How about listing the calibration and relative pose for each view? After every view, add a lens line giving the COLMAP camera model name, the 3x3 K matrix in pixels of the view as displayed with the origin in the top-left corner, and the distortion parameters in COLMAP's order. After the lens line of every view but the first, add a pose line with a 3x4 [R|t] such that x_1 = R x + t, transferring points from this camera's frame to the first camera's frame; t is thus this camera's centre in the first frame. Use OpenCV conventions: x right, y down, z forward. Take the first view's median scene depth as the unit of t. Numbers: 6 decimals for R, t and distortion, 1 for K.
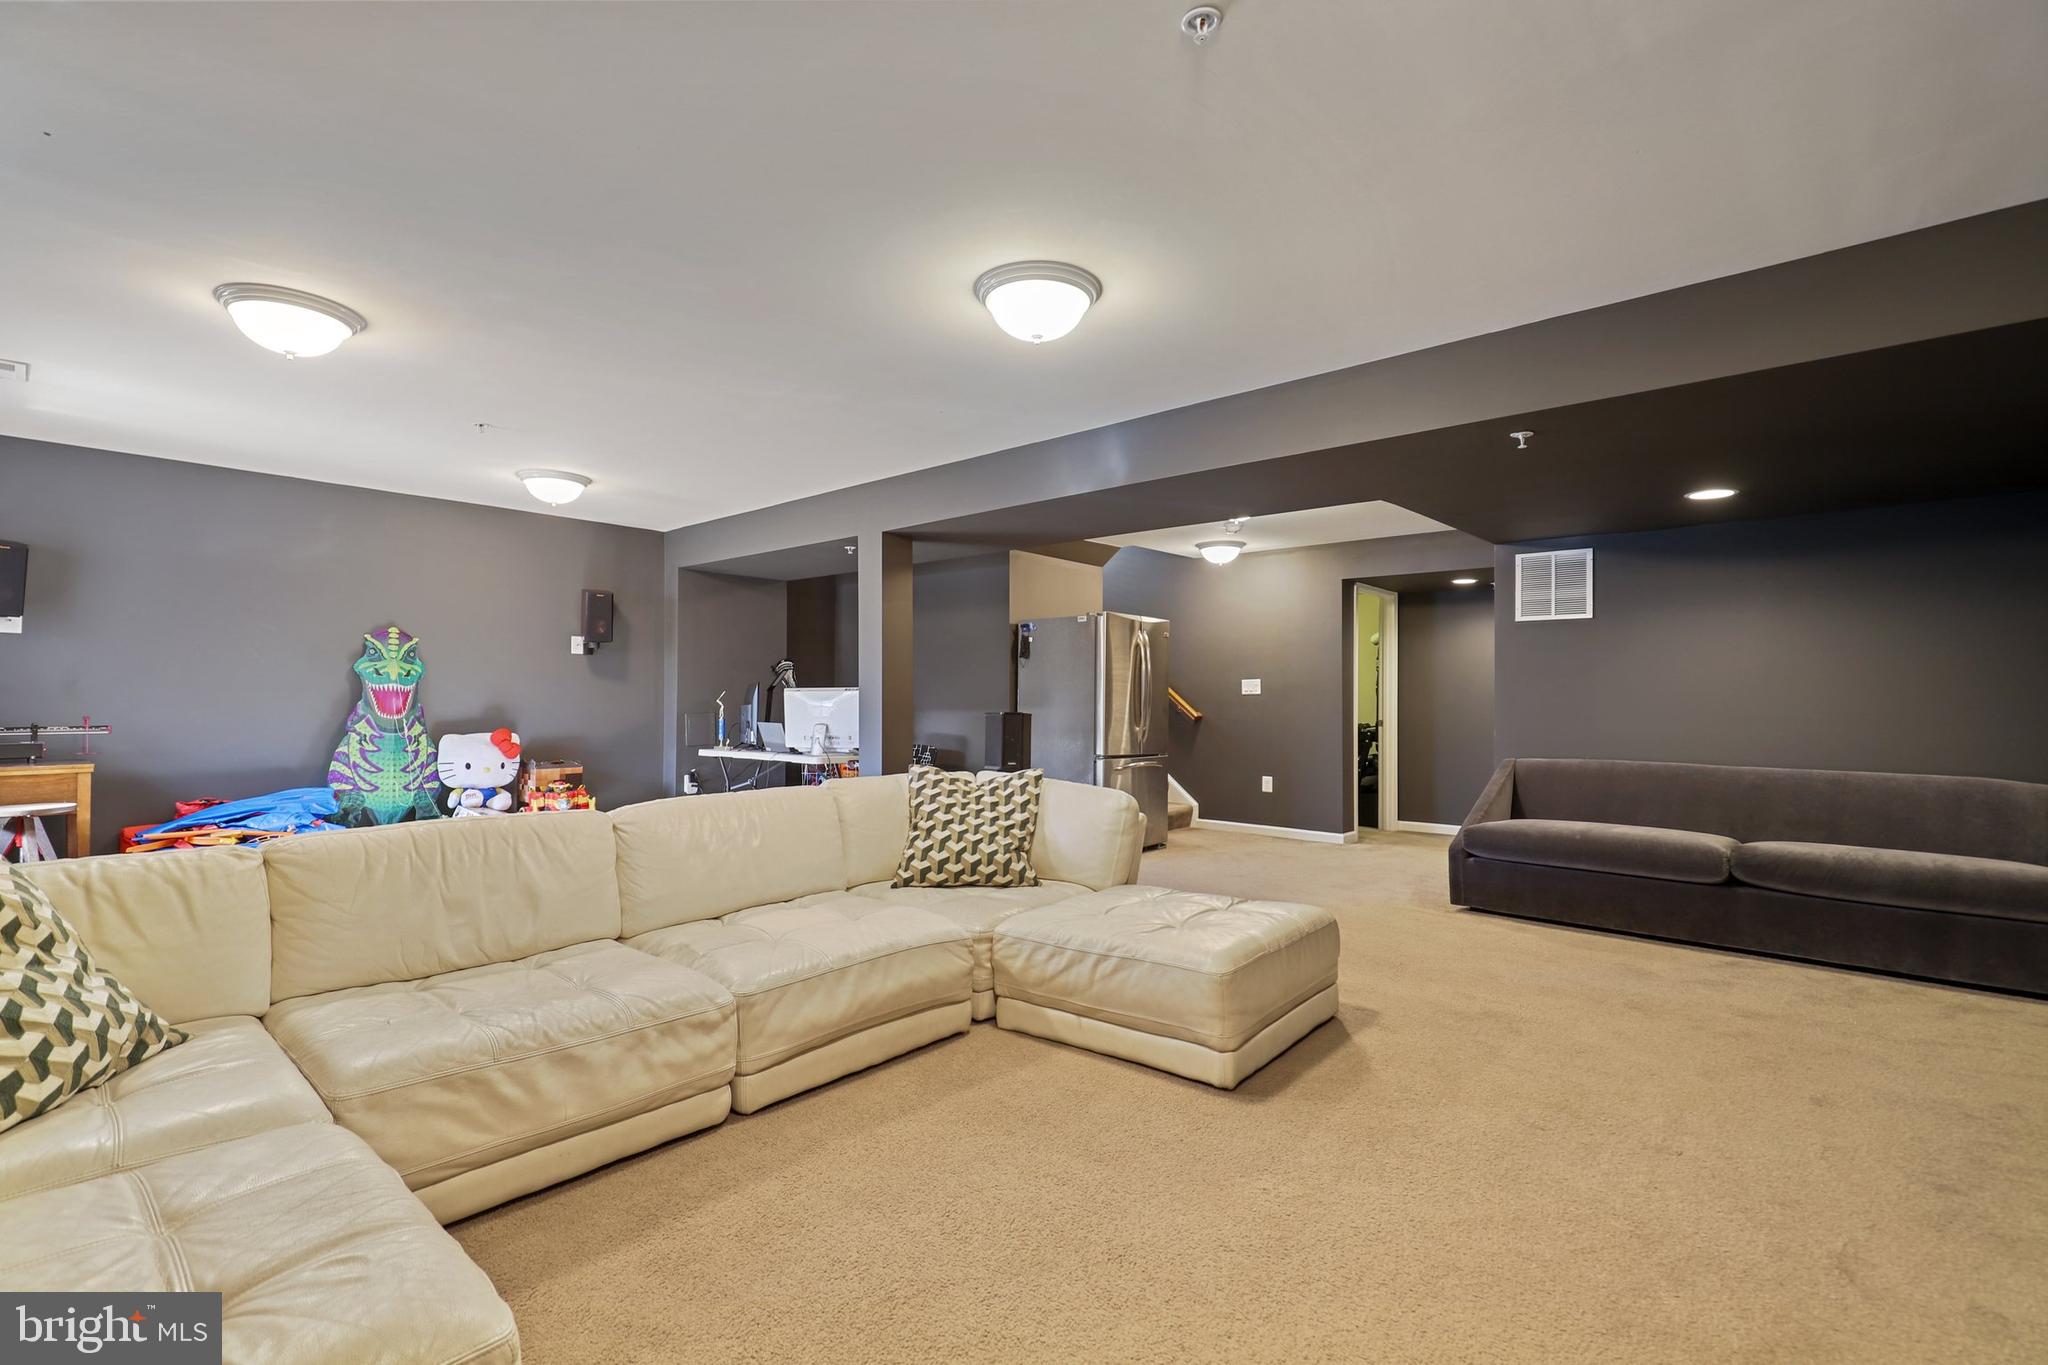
lens RADIAL K [[918.3, 0, 1024.6], [0, 918.3, 687.3], [0, 0, 1]] dist [-0.000125, 0.000161]
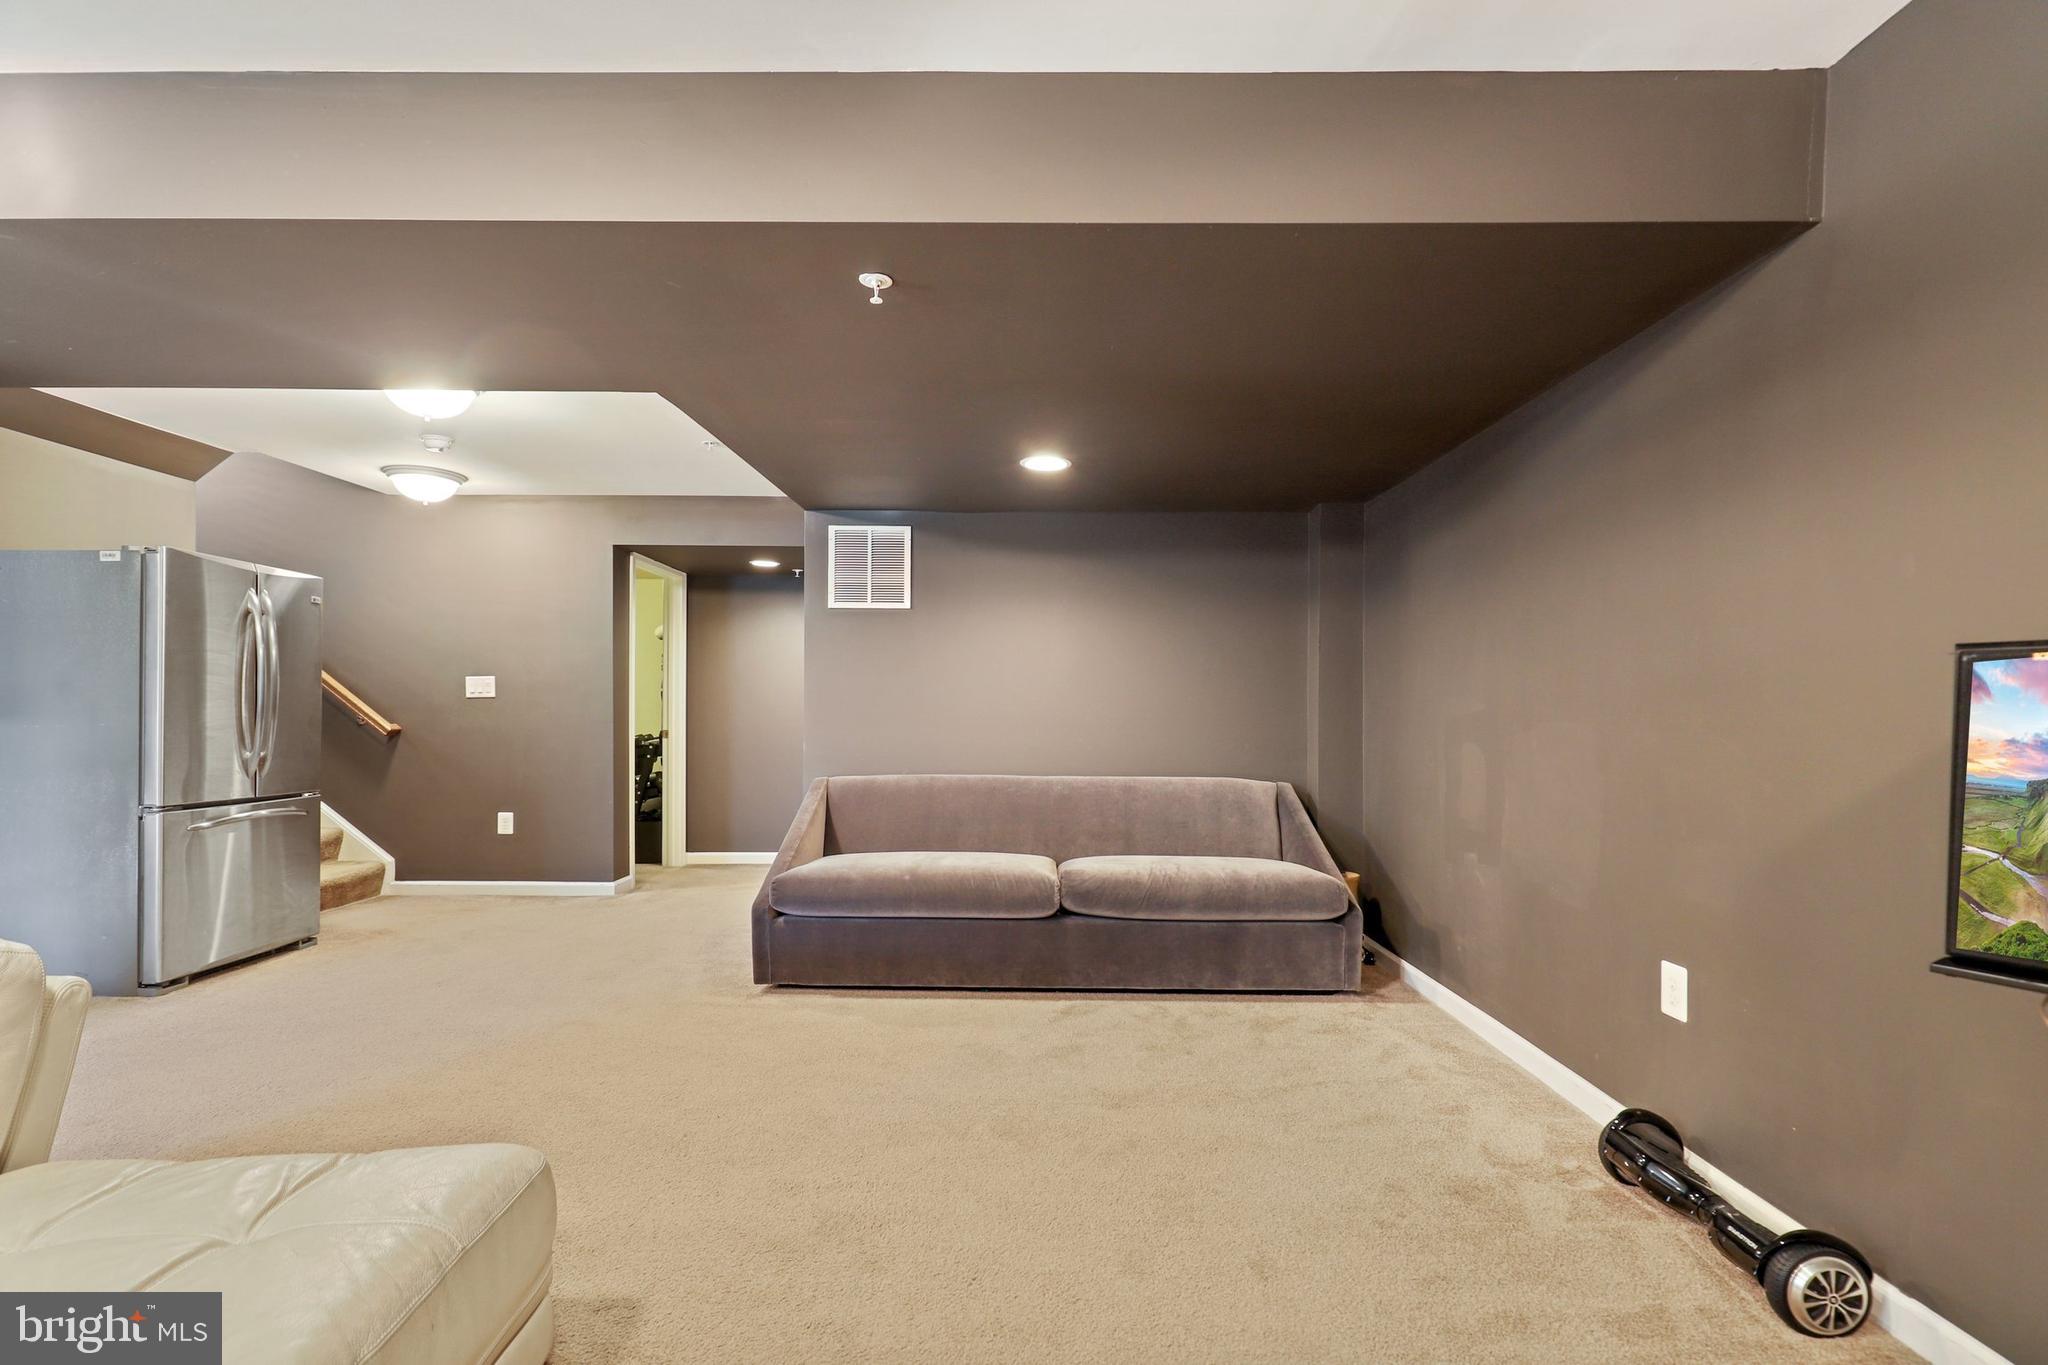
lens RADIAL K [[933.6, 0, 1025.3], [0, 933.6, 707.7], [0, 0, 1]] dist [0.000789, -0.000072]
pose [[0.744126, -0.003683, 0.668029, 0.093691], [-0.007416, 0.999878, 0.013773, 0.003023], [-0.667998, -0.015203, 0.744007, 0.222693]]
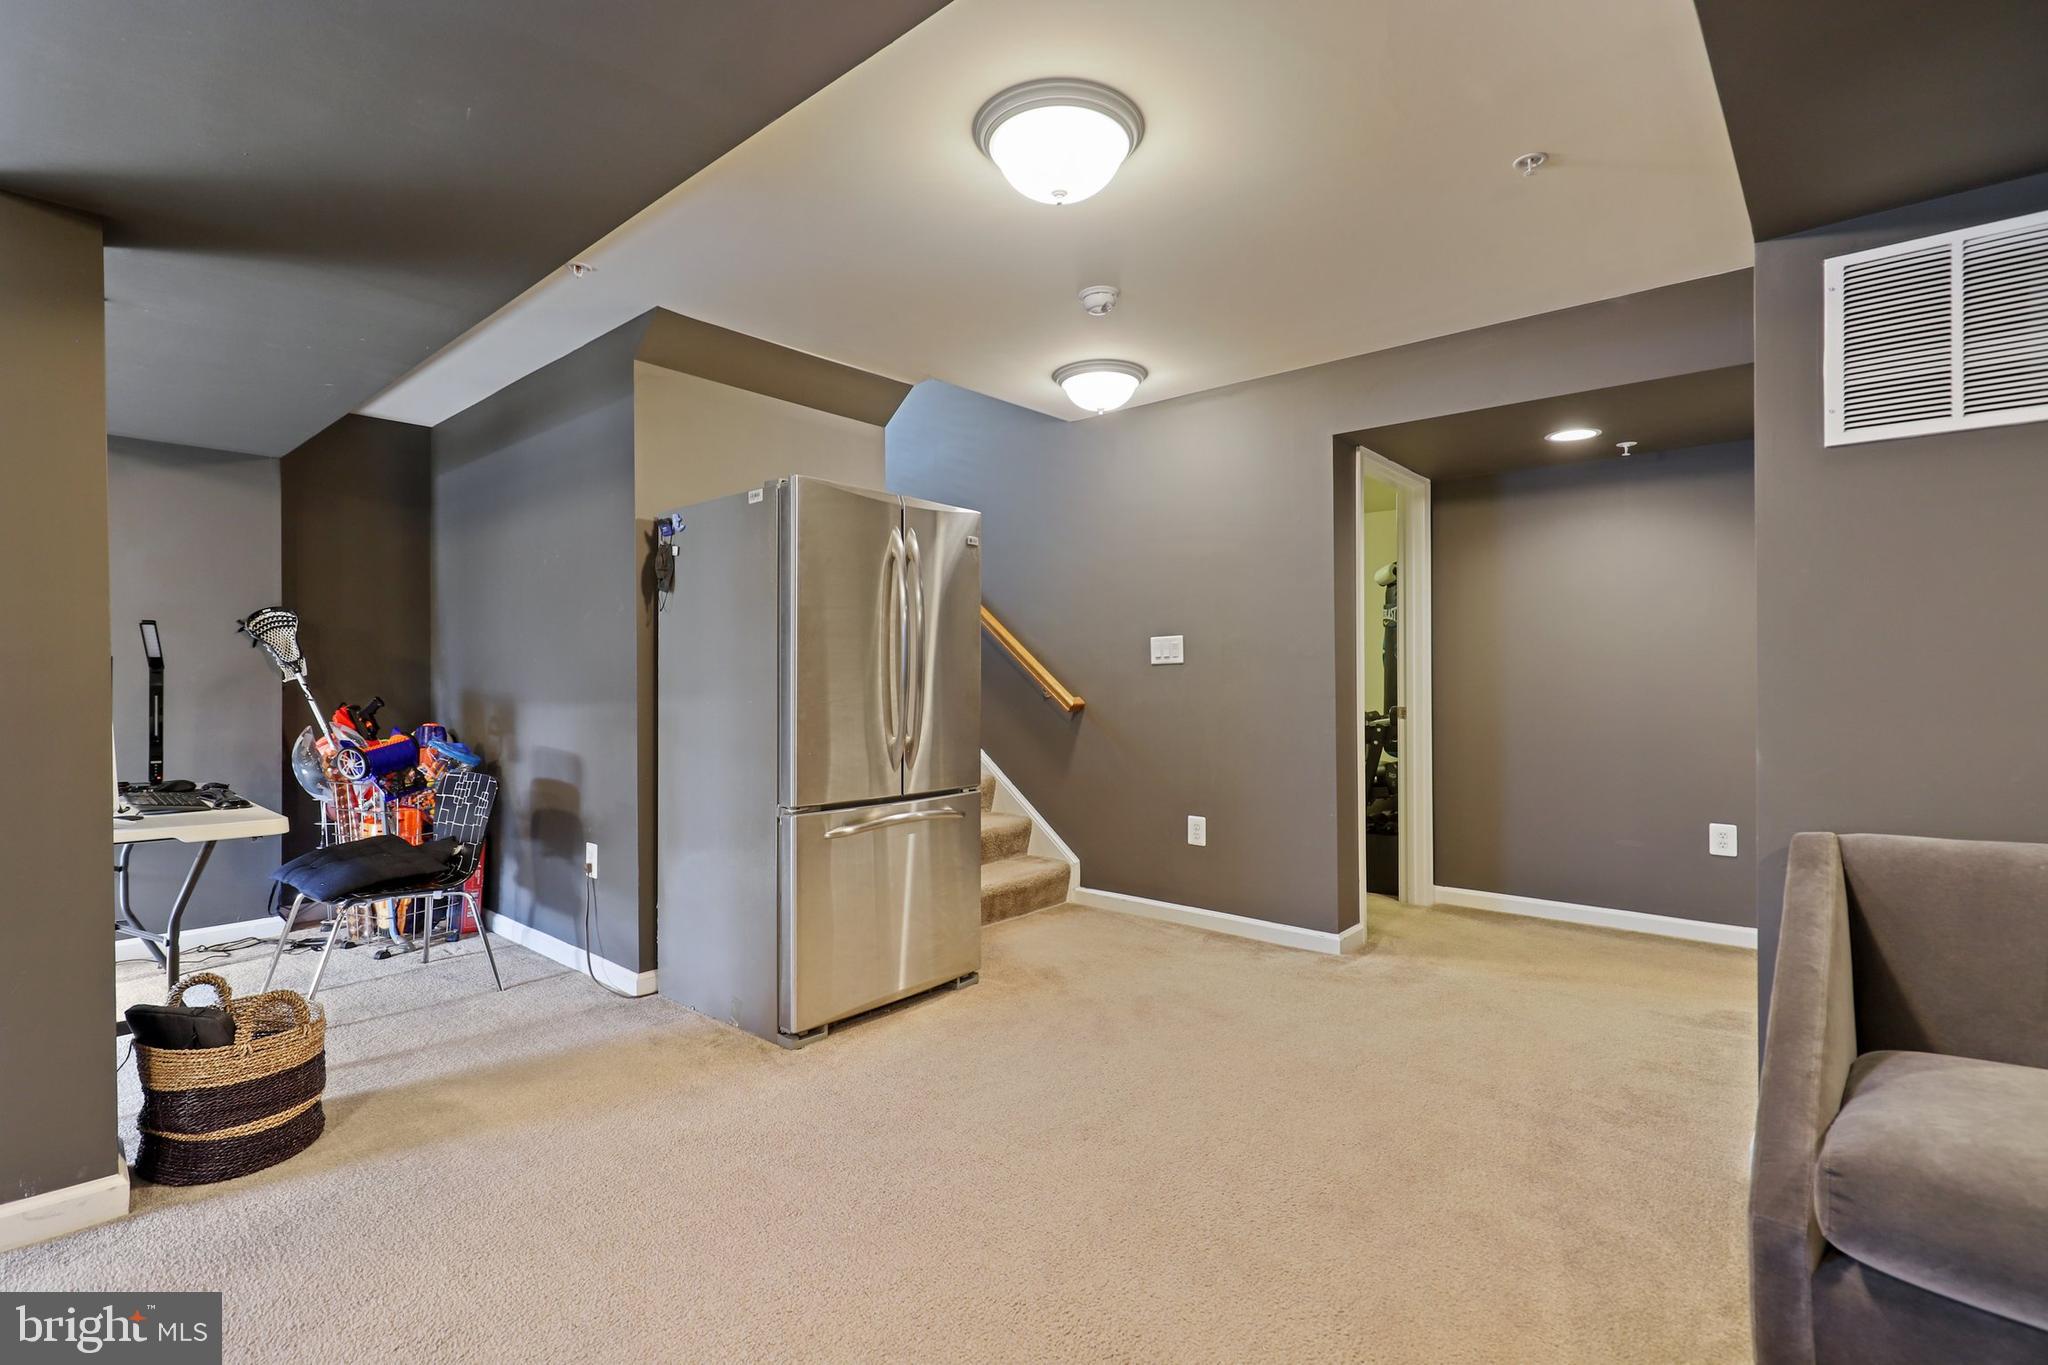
lens RADIAL K [[947.0, 0, 1024.0], [0, 947.0, 682.5], [0, 0, 1]] dist [0.000957, 0.000220]
pose [[0.999628, -0.012736, 0.024131, 0.176329], [0.012208, 0.999685, 0.021918, 0.006519], [-0.024402, -0.021616, 0.999469, 0.526944]]
